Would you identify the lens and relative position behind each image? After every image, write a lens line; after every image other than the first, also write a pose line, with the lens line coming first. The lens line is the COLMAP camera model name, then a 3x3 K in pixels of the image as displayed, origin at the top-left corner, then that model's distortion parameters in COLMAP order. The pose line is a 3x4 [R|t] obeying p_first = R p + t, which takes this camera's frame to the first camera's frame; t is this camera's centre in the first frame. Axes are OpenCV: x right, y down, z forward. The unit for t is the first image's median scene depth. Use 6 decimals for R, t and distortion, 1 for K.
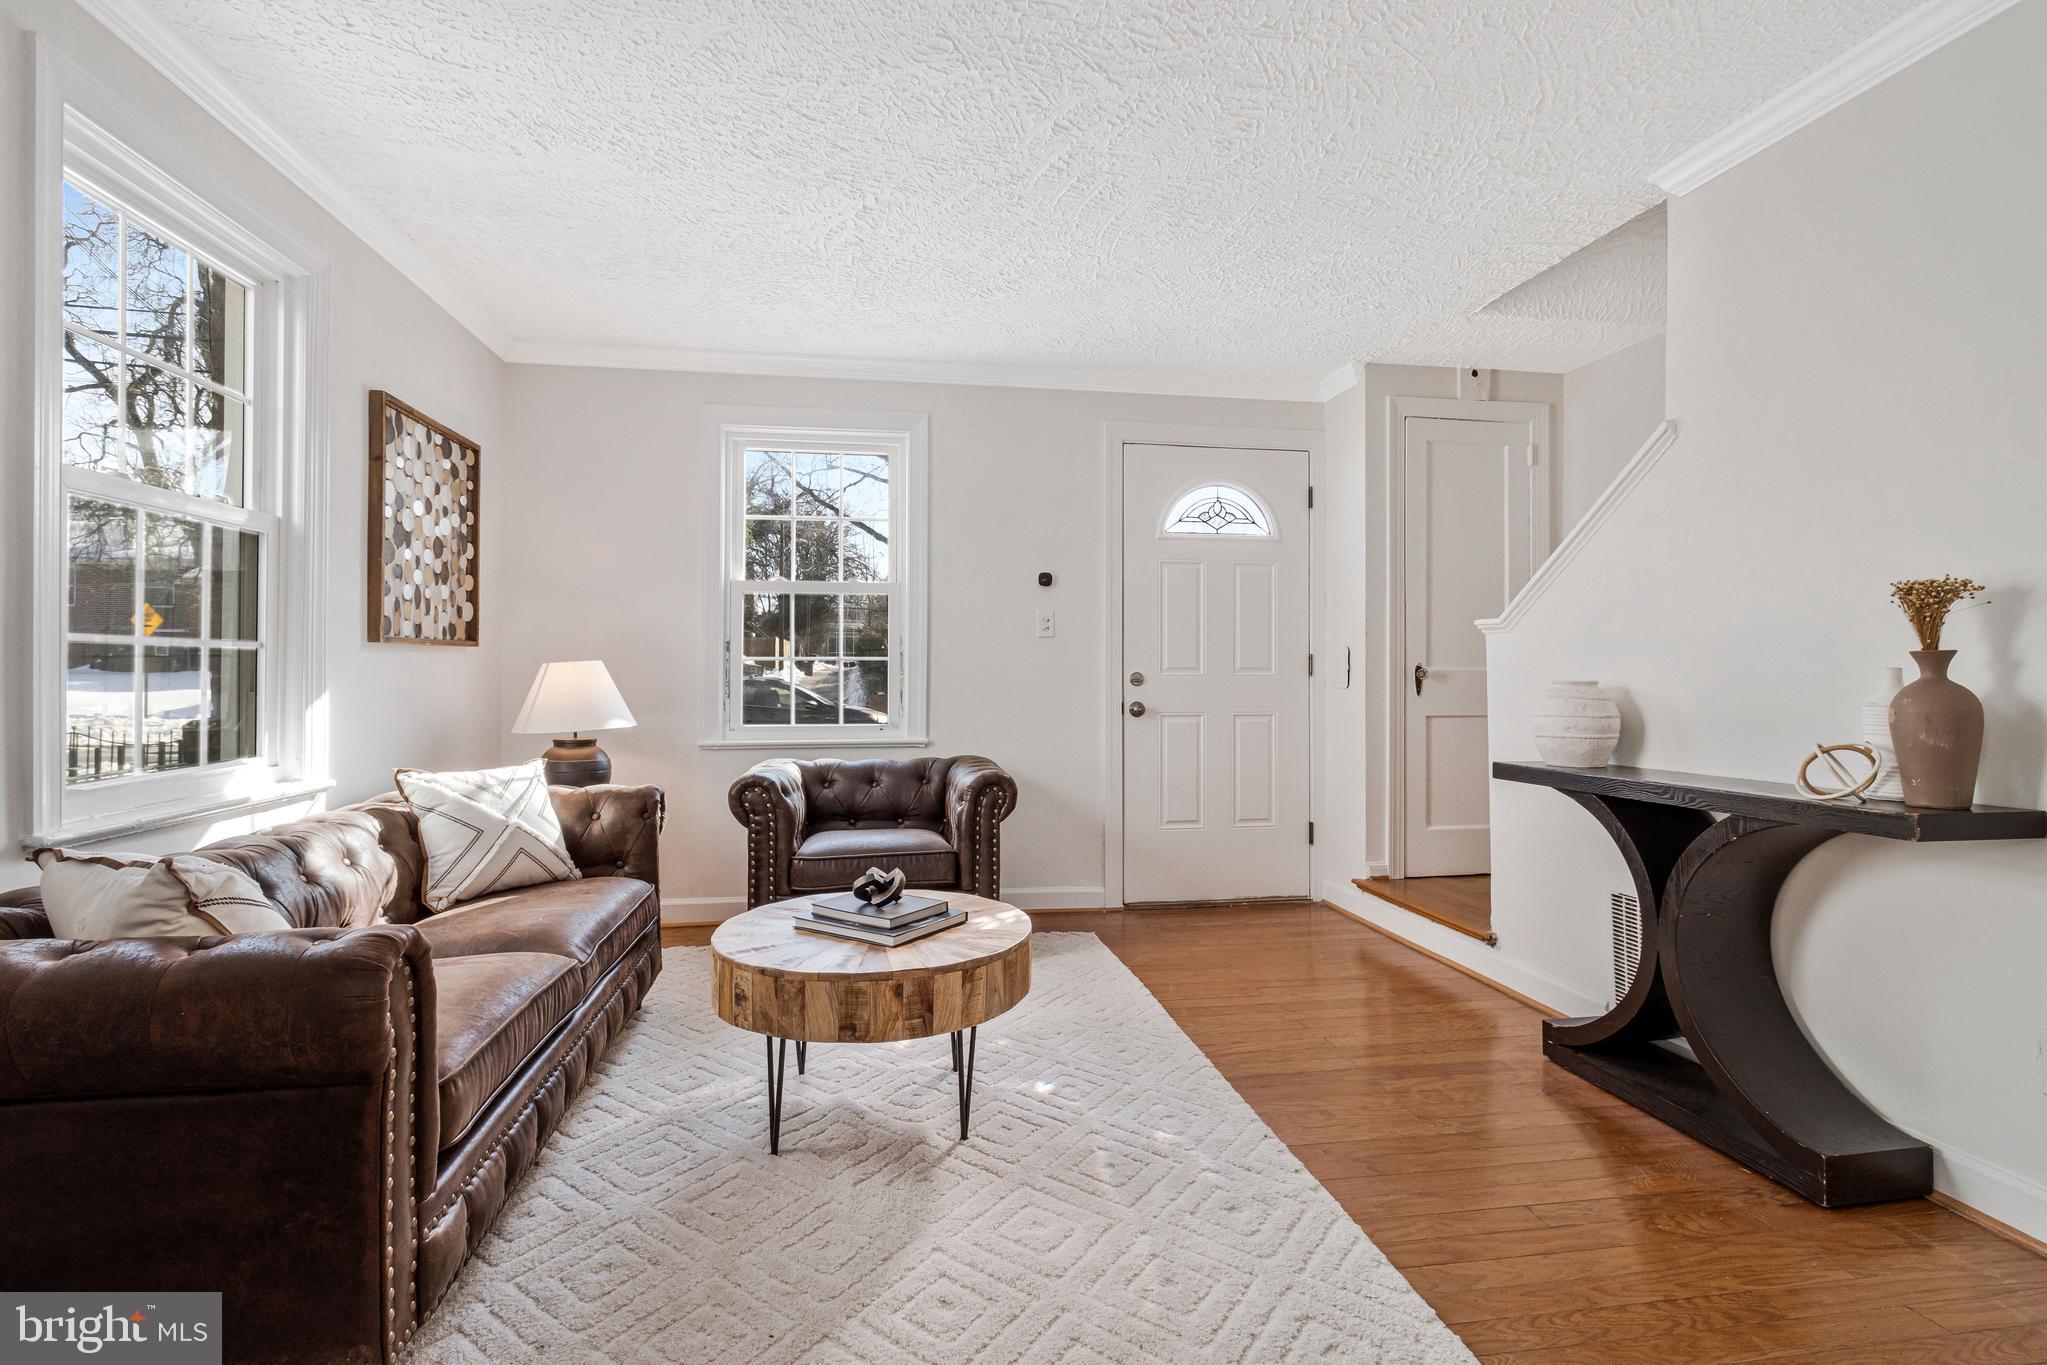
lens RADIAL K [[973.6, 0, 1030.8], [0, 973.6, 664.5], [0, 0, 1]] dist [0.005701, 0.000393]
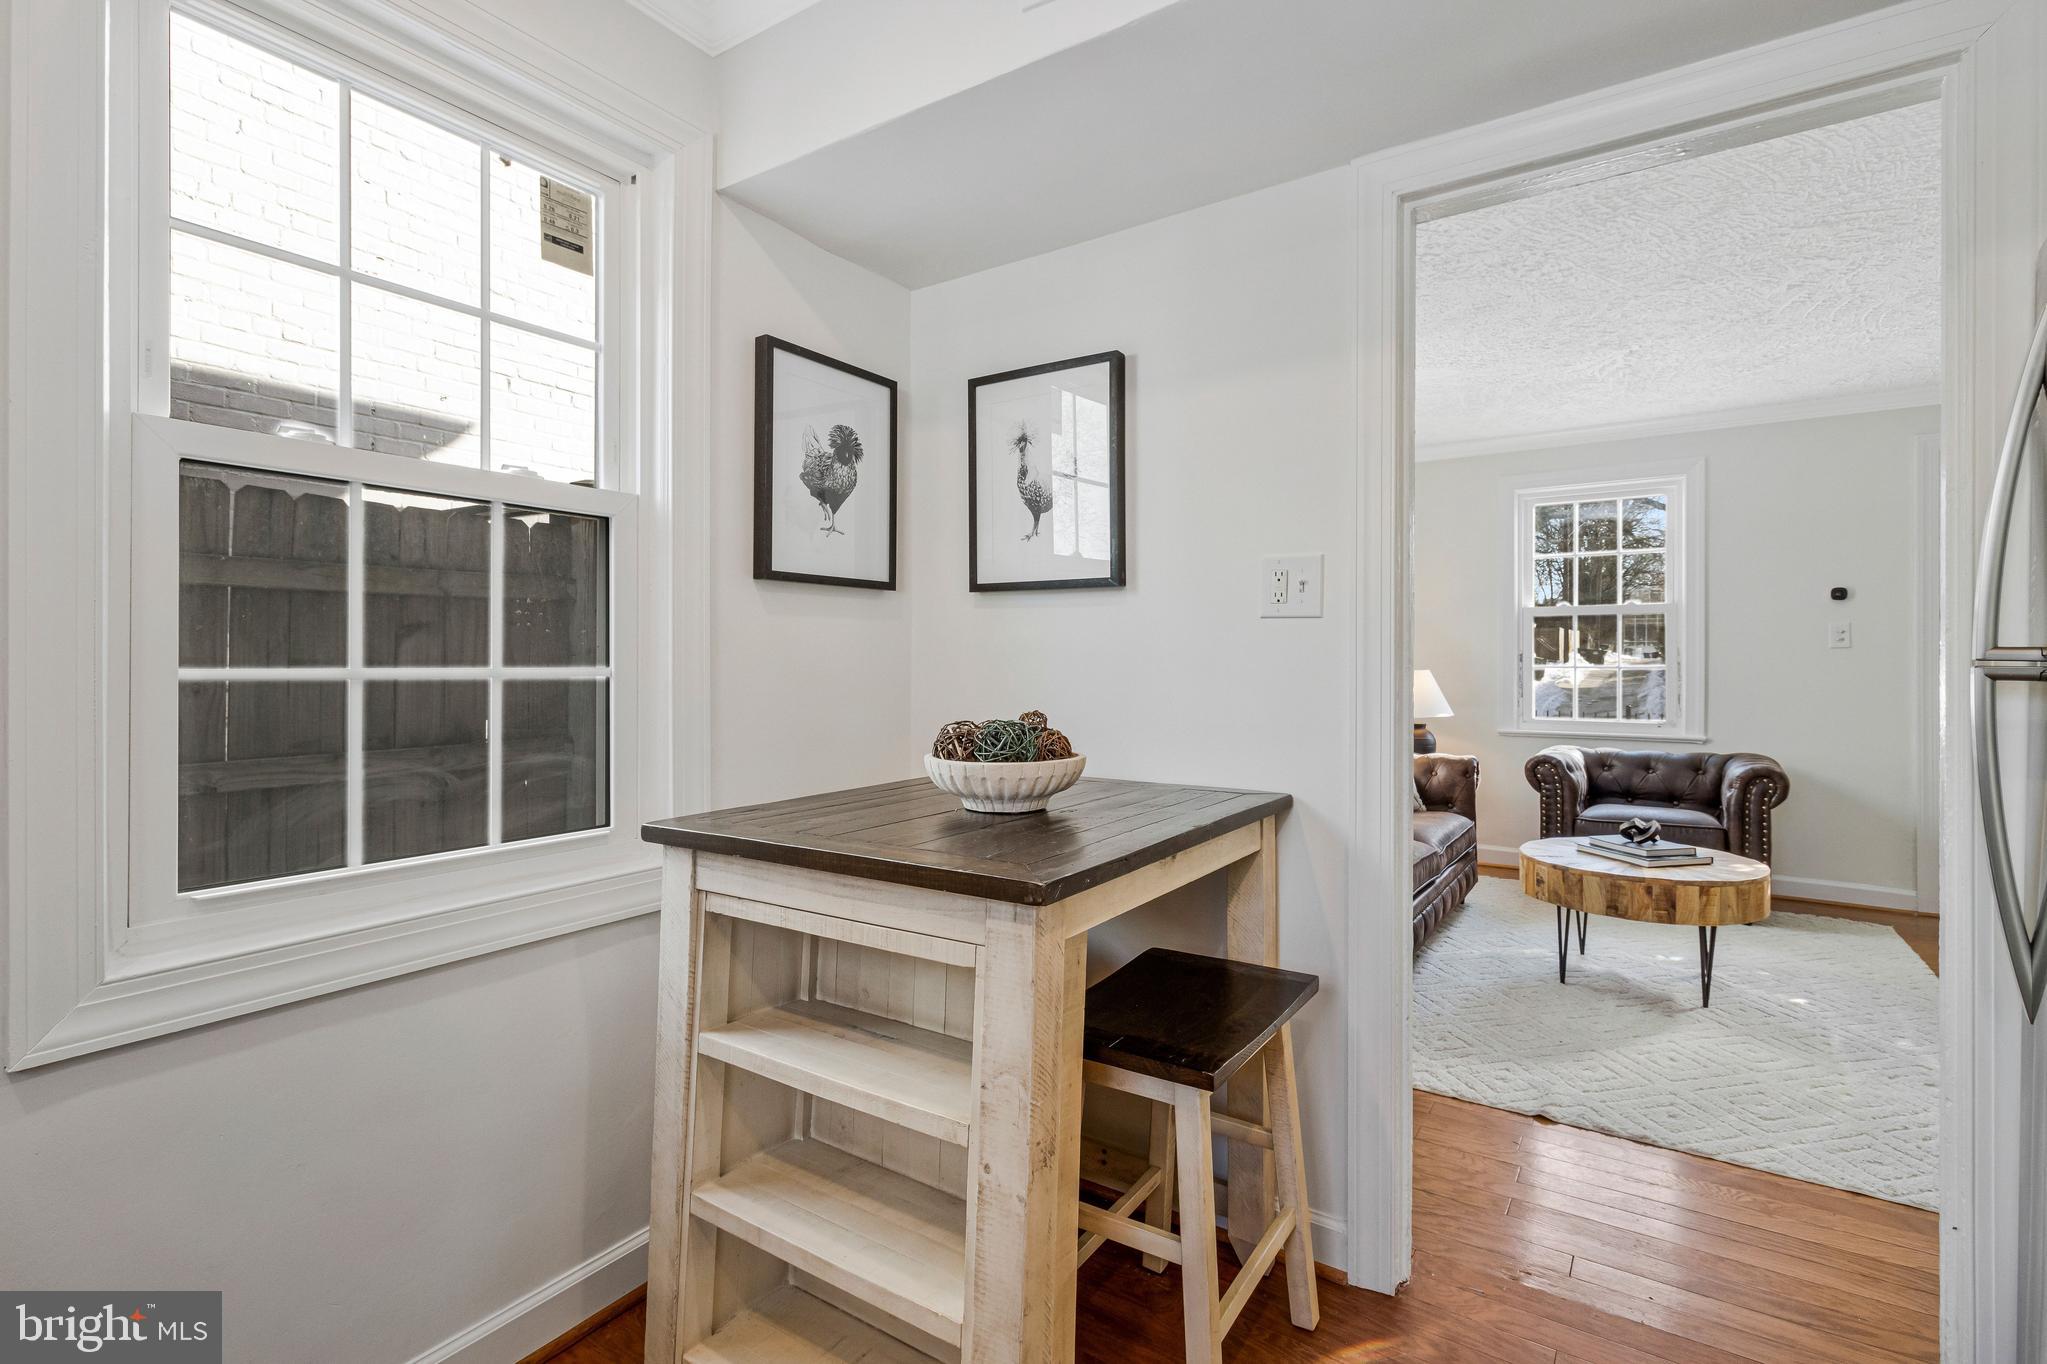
lens RADIAL K [[952.3, 0, 1037.8], [0, 952.3, 661.0], [0, 0, 1]] dist [-0.002662, -0.000257]
pose [[0.726316, -0.000959, -0.687361, 0.129923], [0.004752, 0.999982, 0.003627, -0.029812], [0.687345, -0.005901, 0.726307, -0.507069]]
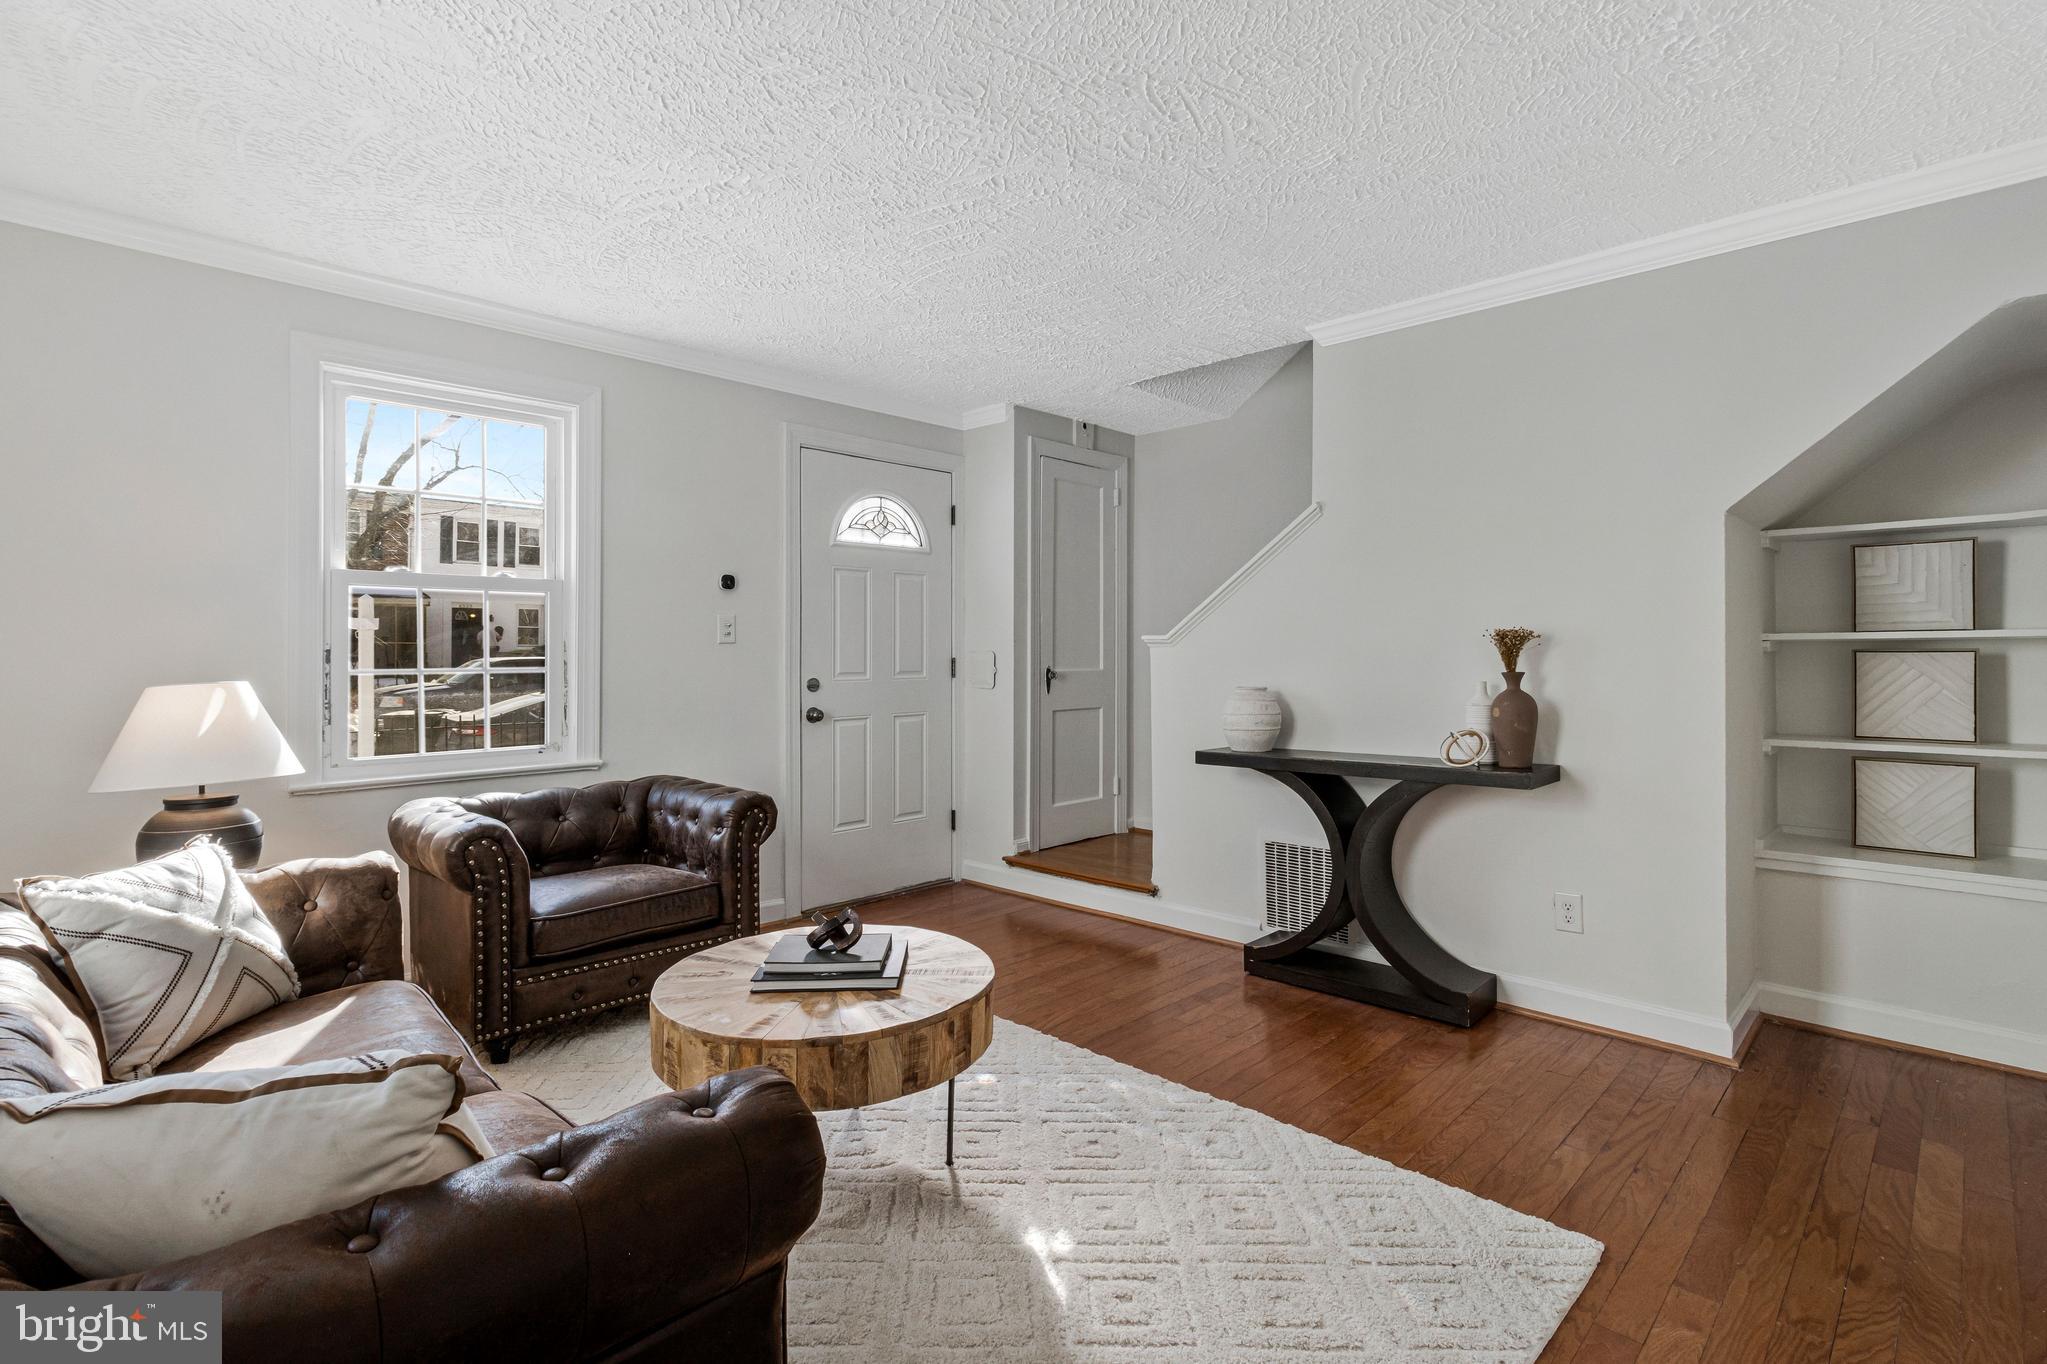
lens RADIAL K [[961.7, 0, 1028.4], [0, 961.7, 646.0], [0, 0, 1]] dist [0.003792, 0.000148]
pose [[0.809877, -0.000563, 0.586599, -0.412922], [0.000379, 1.000000, 0.000437, -0.035662], [-0.586599, -0.000132, 0.809877, 0.101420]]
